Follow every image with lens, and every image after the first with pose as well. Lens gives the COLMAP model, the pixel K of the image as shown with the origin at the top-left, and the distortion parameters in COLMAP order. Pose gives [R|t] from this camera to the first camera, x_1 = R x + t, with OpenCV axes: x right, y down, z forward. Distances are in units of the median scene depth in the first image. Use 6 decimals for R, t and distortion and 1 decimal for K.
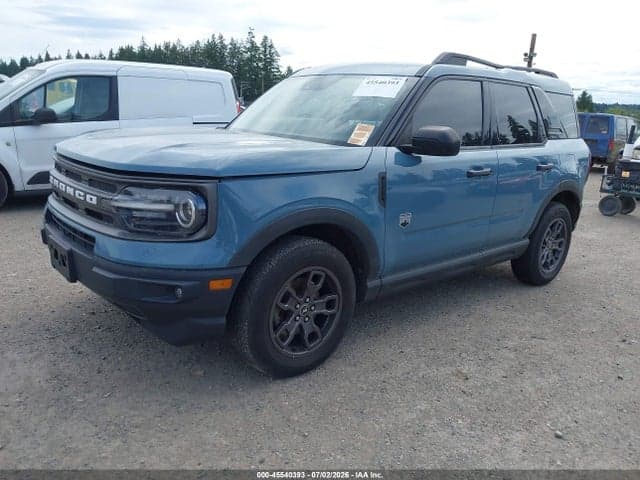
lens RADIAL K [[533.5, 0, 313.6], [0, 533.5, 241.1], [0, 0, 1]] dist [0.002781, 0.012338]
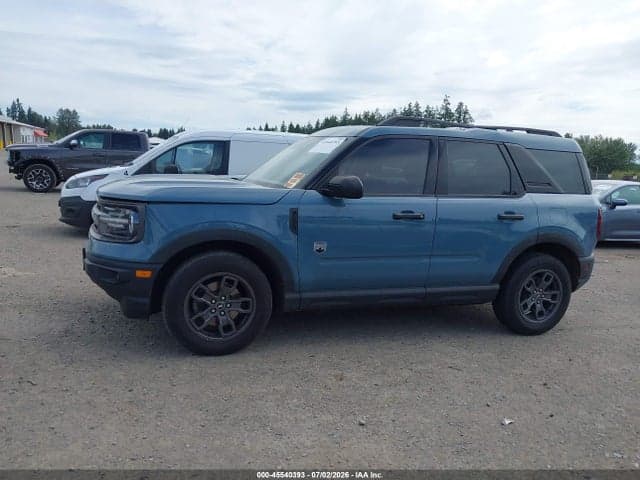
lens RADIAL K [[547.3, 0, 319.3], [0, 547.3, 221.3], [0, 0, 1]] dist [0.064371, 0.002211]
pose [[0.931456, 0.041172, -0.361516, 0.461400], [-0.097095, 0.985674, -0.137913, 0.056727], [0.350659, 0.163561, 0.922110, -0.142288]]
